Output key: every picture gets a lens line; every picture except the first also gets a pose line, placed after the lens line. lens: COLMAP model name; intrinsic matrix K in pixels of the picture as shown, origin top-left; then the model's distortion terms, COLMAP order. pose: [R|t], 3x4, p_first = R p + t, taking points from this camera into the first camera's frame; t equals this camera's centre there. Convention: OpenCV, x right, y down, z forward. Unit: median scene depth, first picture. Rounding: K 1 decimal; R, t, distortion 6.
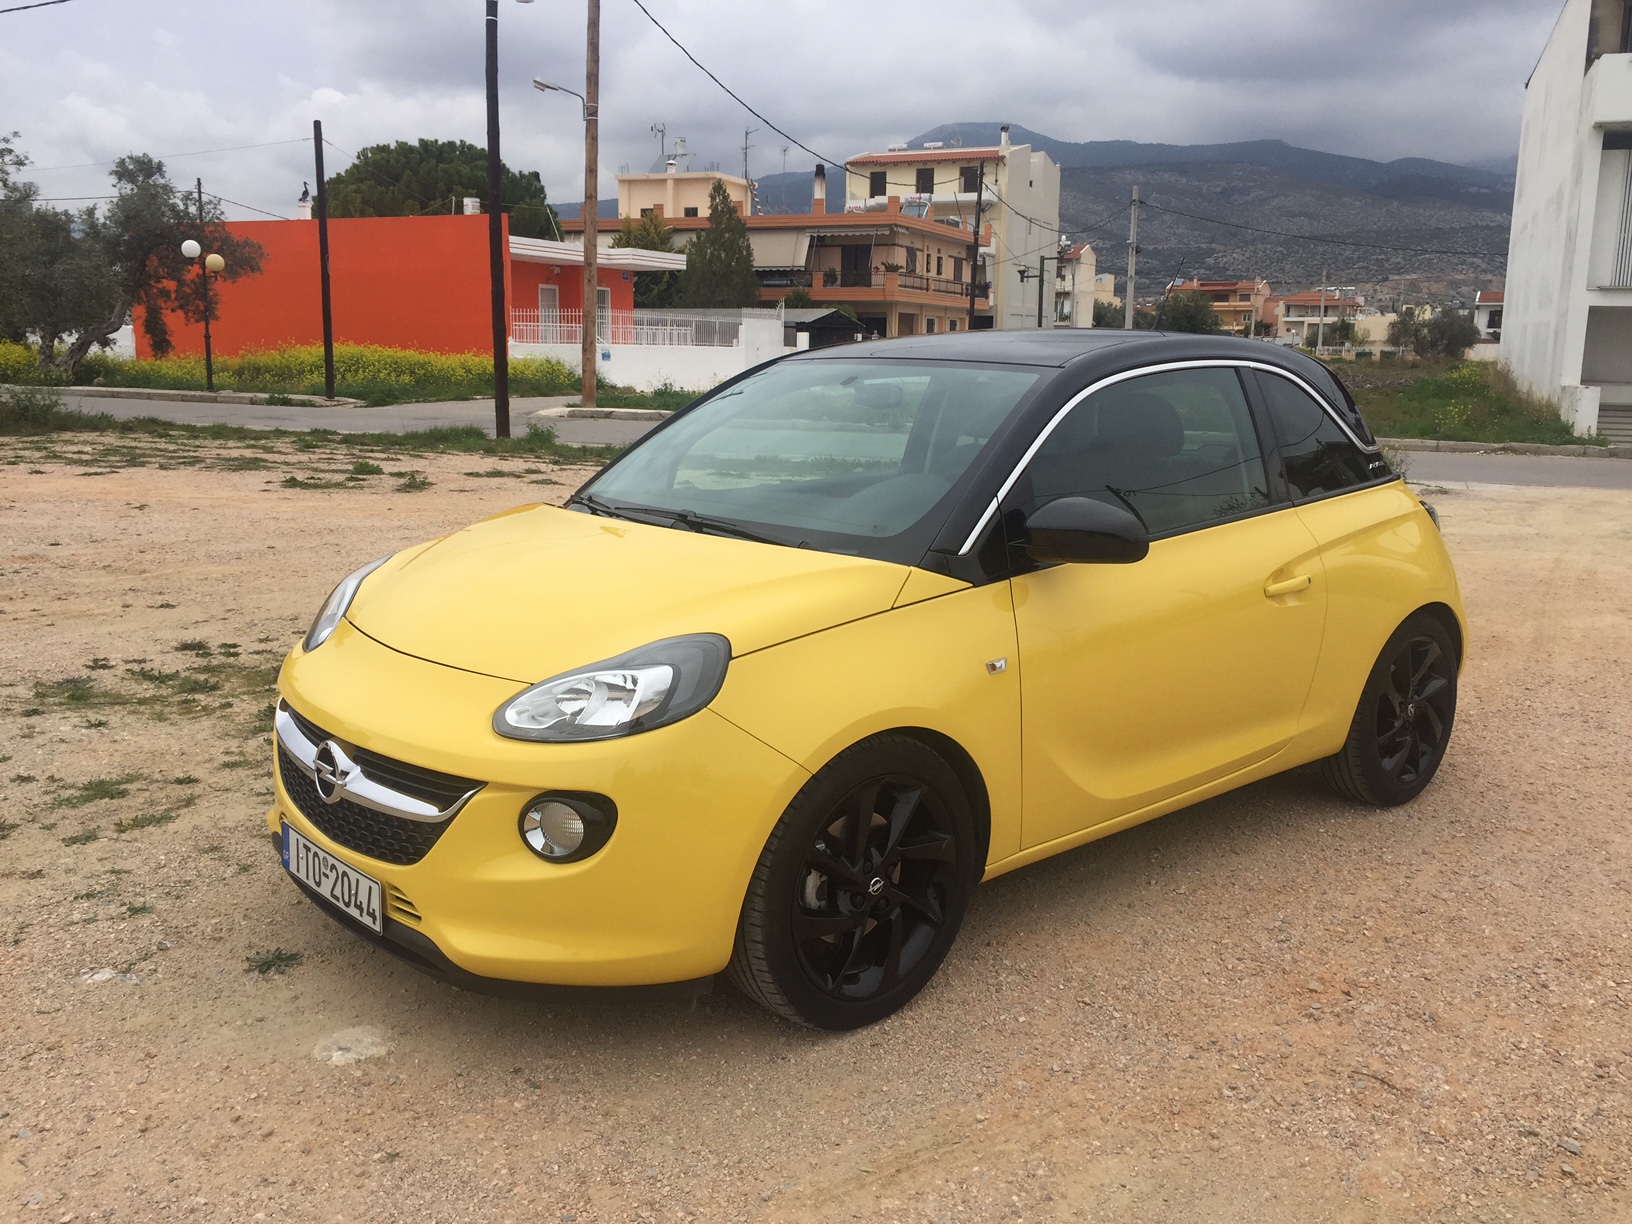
lens RADIAL K [[1436.1, 0, 816.0], [0, 1436.1, 612.0], [0, 0, 1]] dist [0.093677, -0.136061]
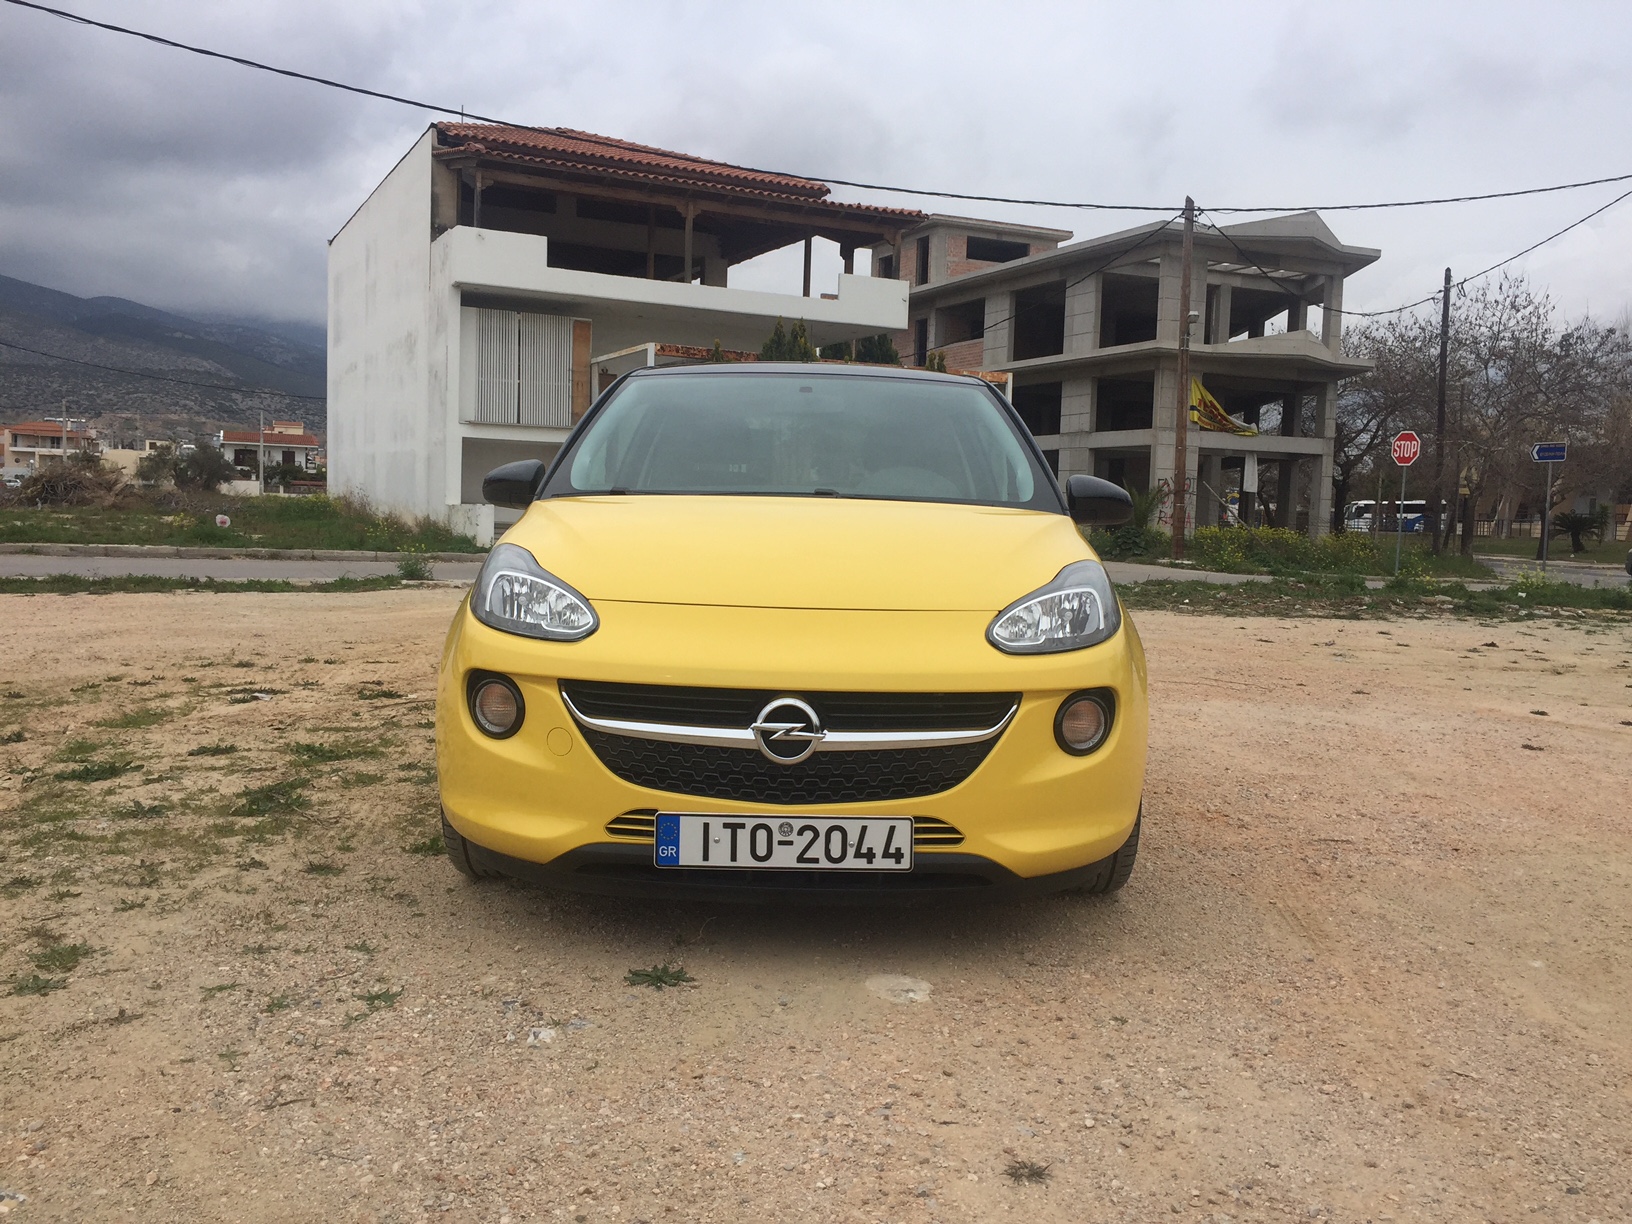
lens RADIAL K [[1436.1, 0, 816.0], [0, 1436.1, 612.0], [0, 0, 1]] dist [0.093677, -0.136061]
pose [[0.646105, -0.045713, 0.761878, -0.756379], [0.120934, 0.991727, -0.043052, 0.053943], [-0.753607, 0.119953, 0.646288, 0.259435]]
